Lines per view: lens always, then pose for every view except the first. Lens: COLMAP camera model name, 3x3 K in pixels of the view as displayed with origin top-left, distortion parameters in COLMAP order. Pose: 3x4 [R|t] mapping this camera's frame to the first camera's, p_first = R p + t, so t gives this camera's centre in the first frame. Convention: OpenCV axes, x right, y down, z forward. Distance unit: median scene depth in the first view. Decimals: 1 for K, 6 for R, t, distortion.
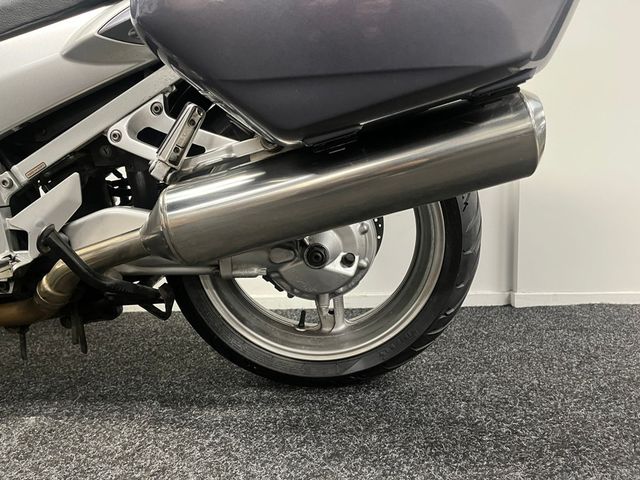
lens RADIAL K [[487.5, 0, 319.9], [0, 487.5, 240.7], [0, 0, 1]] dist [0.062912, -0.070995]
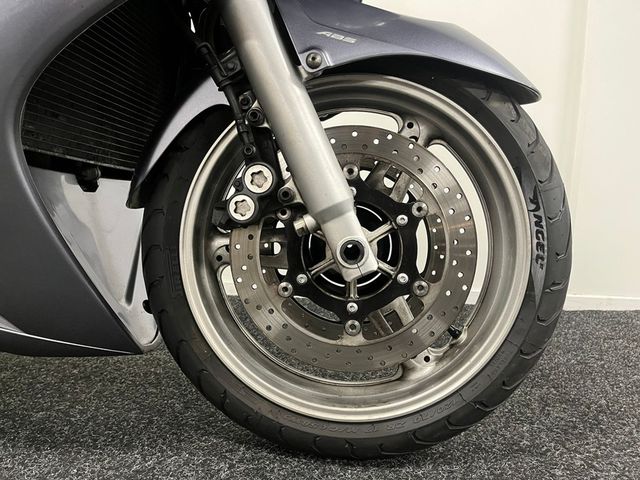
lens RADIAL K [[487.5, 0, 313.8], [0, 487.5, 240.2], [0, 0, 1]] dist [0.062912, -0.070995]
pose [[0.998043, 0.051219, -0.035870, -0.068934], [-0.049767, 0.997949, 0.040263, -0.013099], [0.037859, -0.038399, 0.998545, 0.126925]]
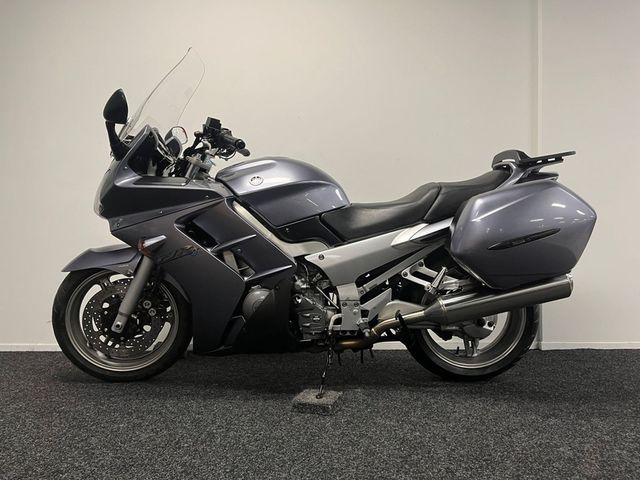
lens RADIAL K [[487.5, 0, 317.3], [0, 487.5, 242.3], [0, 0, 1]] dist [0.062912, -0.070995]
pose [[0.998998, 0.021656, 0.039170, -0.874776], [-0.017342, 0.994075, -0.107302, -0.085055], [-0.041262, 0.106515, 0.993455, -1.392123]]
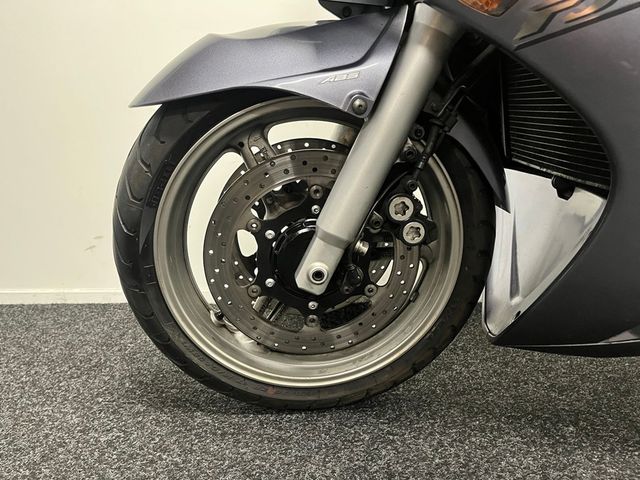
lens RADIAL K [[487.5, 0, 320.6], [0, 487.5, 239.5], [0, 0, 1]] dist [0.062912, -0.070995]
pose [[0.999825, 0.012342, 0.014026, -1.726610], [-0.013294, 0.997462, 0.069947, -0.031968], [-0.013127, -0.070121, 0.997452, 0.259284]]
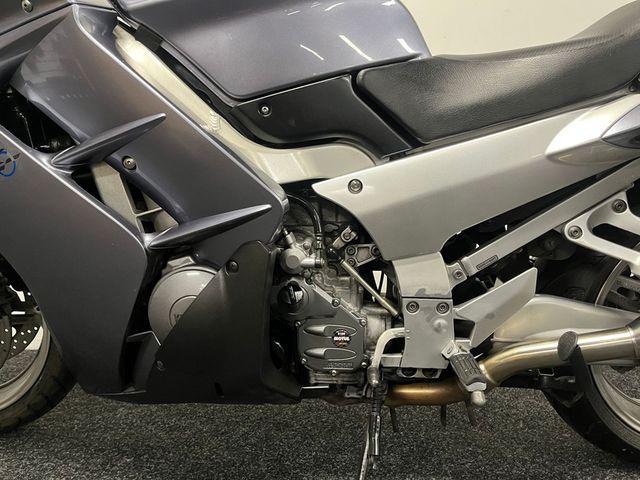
lens RADIAL K [[487.5, 0, 316.8], [0, 487.5, 243.7], [0, 0, 1]] dist [0.062912, -0.070995]
pose [[0.998617, 0.031718, -0.041920, -0.795190], [-0.031790, 0.999494, -0.001044, -0.152439], [0.041866, 0.002375, 0.999120, -0.017642]]
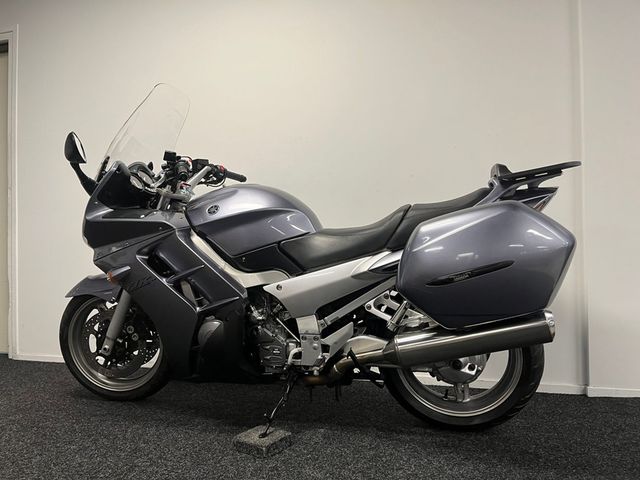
lens RADIAL K [[487.5, 0, 316.2], [0, 487.5, 243.2], [0, 0, 1]] dist [0.062912, -0.070995]
pose [[0.971295, 0.010348, -0.237655, -0.092213], [-0.039055, 0.992434, -0.116406, -0.208762], [0.234652, 0.122346, 0.964349, -1.215831]]
